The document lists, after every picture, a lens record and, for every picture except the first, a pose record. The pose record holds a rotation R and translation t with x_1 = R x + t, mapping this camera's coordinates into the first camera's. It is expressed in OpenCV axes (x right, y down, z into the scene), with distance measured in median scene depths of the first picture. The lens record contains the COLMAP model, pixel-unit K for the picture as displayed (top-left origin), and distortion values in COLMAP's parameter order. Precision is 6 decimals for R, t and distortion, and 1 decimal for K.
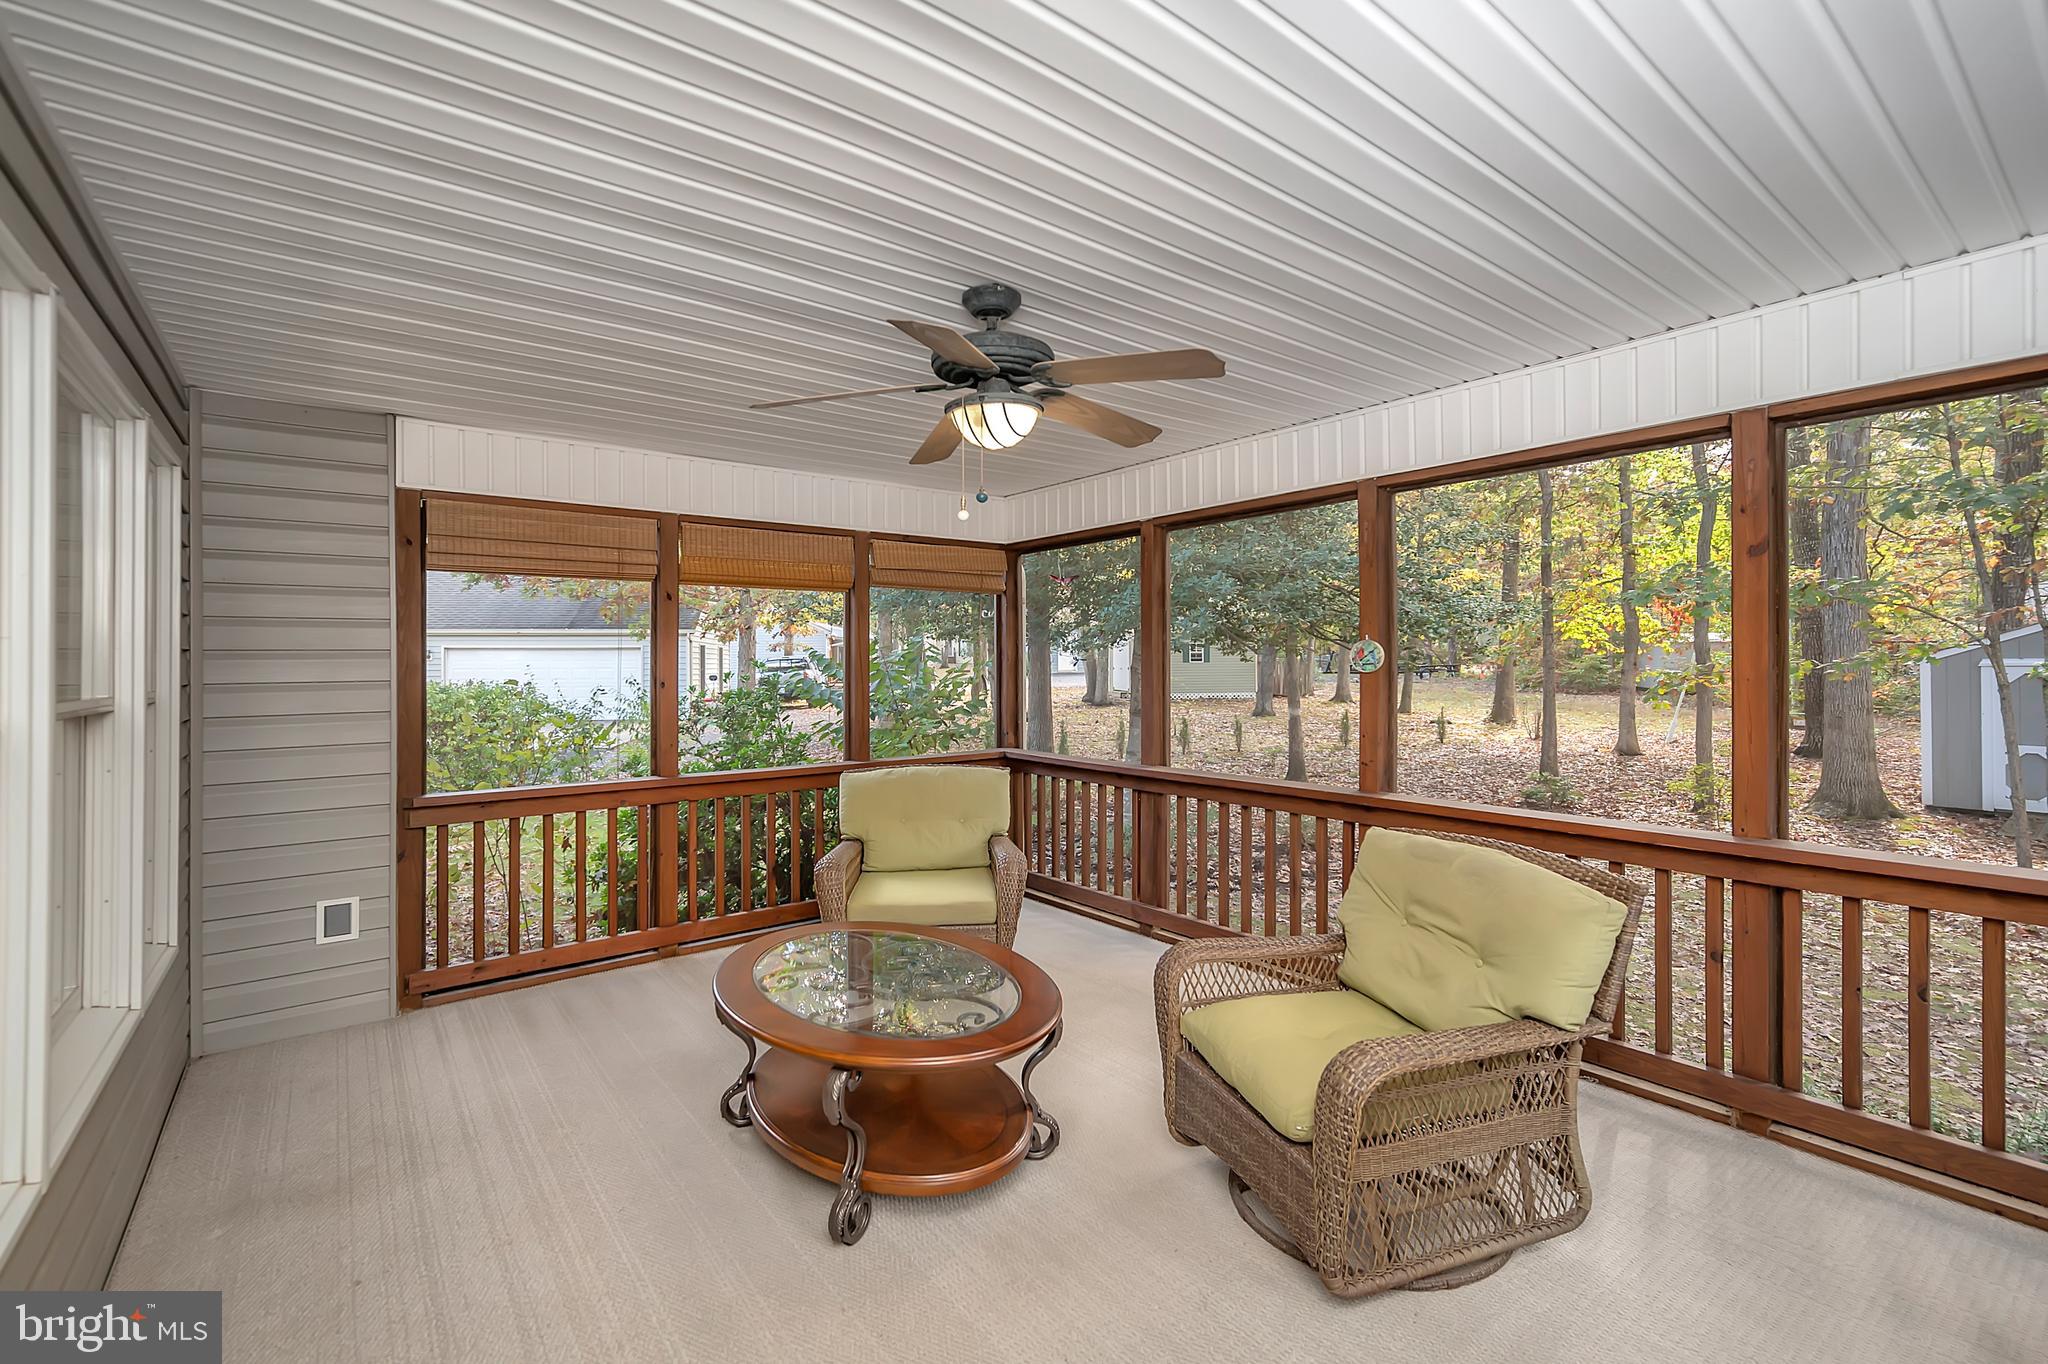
lens RADIAL K [[865.2, 0, 1010.4], [0, 865.2, 668.9], [0, 0, 1]] dist [-0.001309, -0.000220]
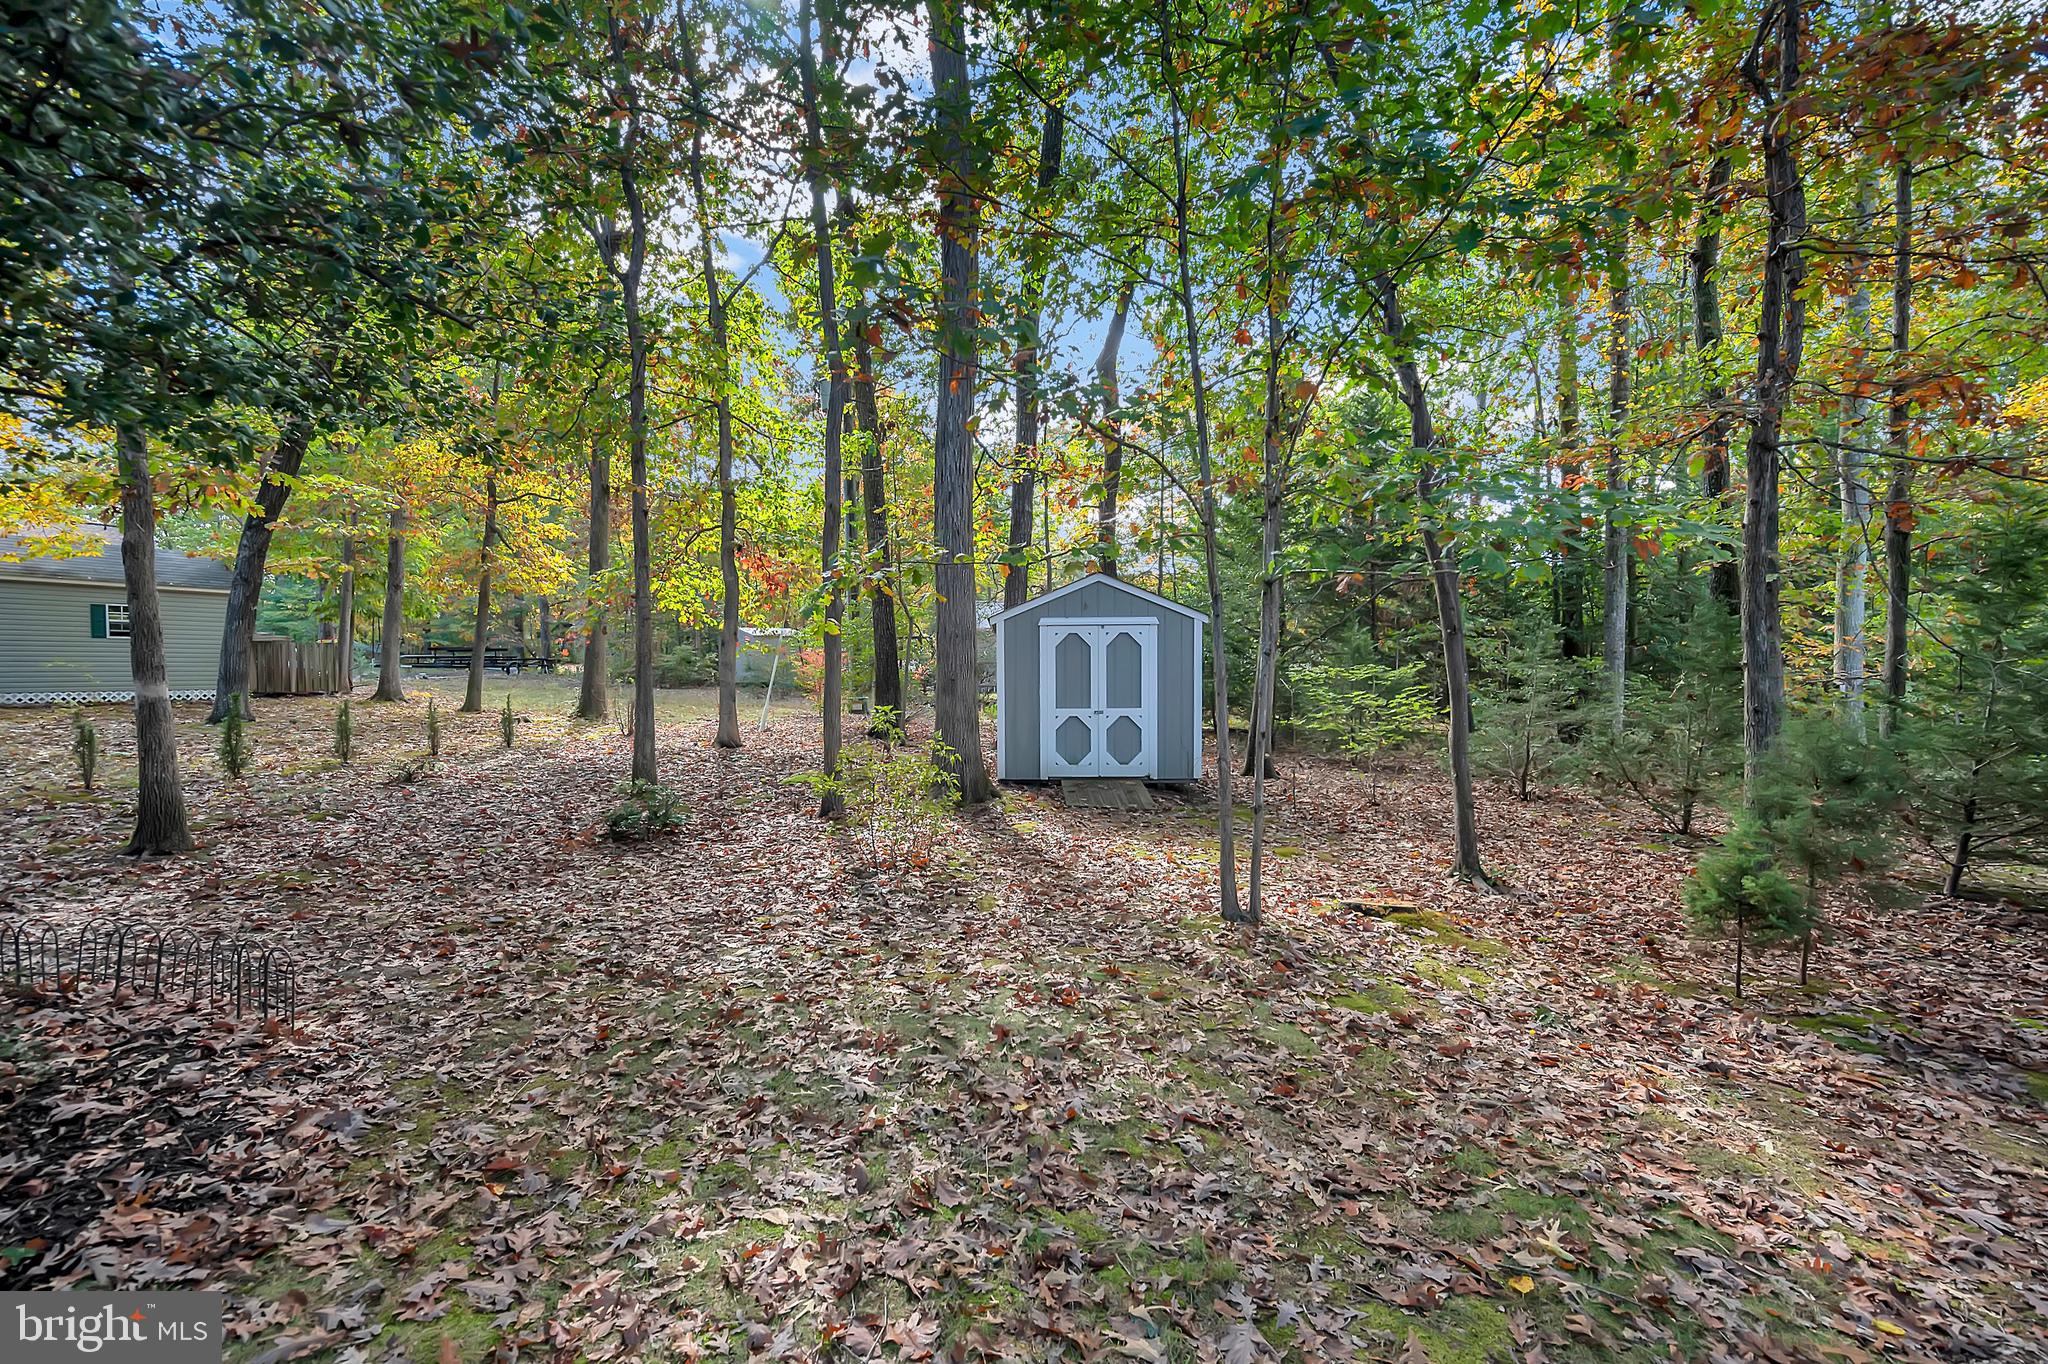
lens RADIAL K [[865.2, 0, 1010.4], [0, 865.2, 668.9], [0, 0, 1]] dist [-0.001309, -0.000220]
pose [[0.577731, 0.013579, 0.816114, 0.163353], [-0.006142, 0.999906, -0.012290, 0.027511], [-0.816204, 0.002087, 0.577760, 0.259236]]
